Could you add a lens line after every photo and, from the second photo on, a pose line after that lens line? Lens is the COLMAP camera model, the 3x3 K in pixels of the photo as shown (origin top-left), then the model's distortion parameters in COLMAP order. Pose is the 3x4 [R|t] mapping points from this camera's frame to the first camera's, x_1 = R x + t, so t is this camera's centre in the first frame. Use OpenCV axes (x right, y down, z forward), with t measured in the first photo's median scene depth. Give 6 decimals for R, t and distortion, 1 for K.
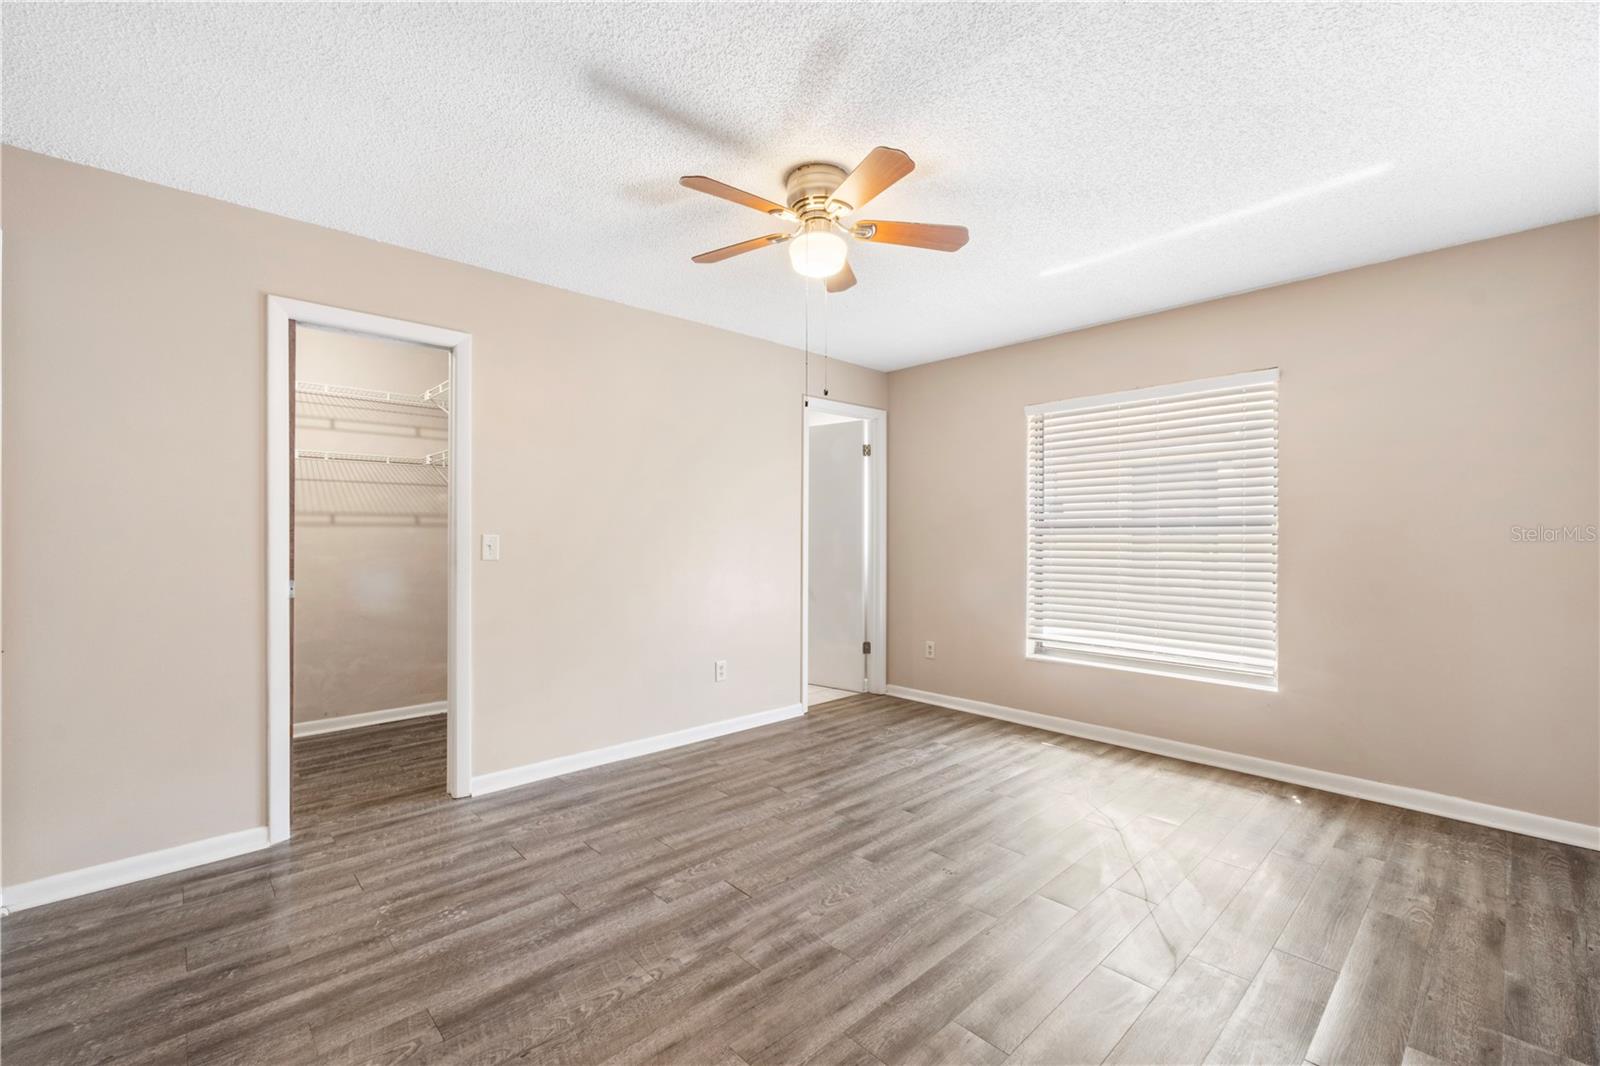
lens RADIAL K [[680.5, 0, 801.2], [0, 680.5, 532.4], [0, 0, 1]] dist [-0.007045, 0.000886]
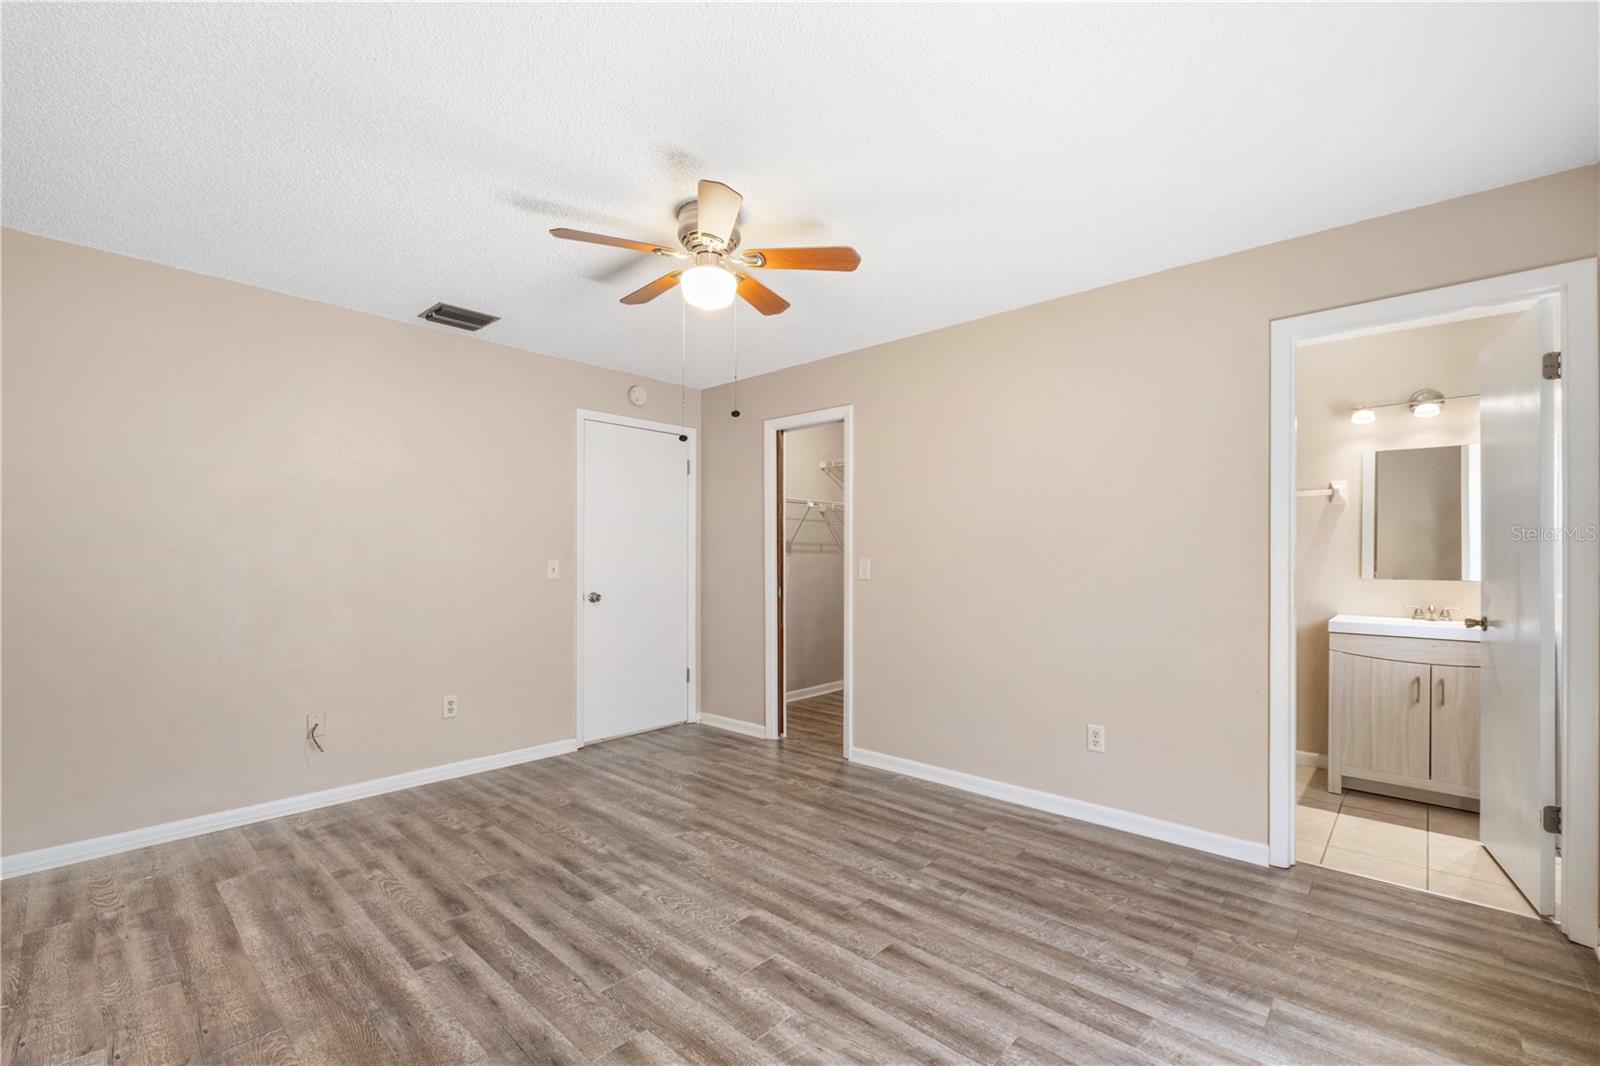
lens RADIAL K [[680.5, 0, 797.7], [0, 680.5, 551.8], [0, 0, 1]] dist [-0.007045, 0.000886]
pose [[0.072278, -0.011035, -0.997323, 0.882724], [0.003605, 0.999935, -0.010803, 0.004302], [0.997378, -0.002814, 0.072313, 0.879951]]
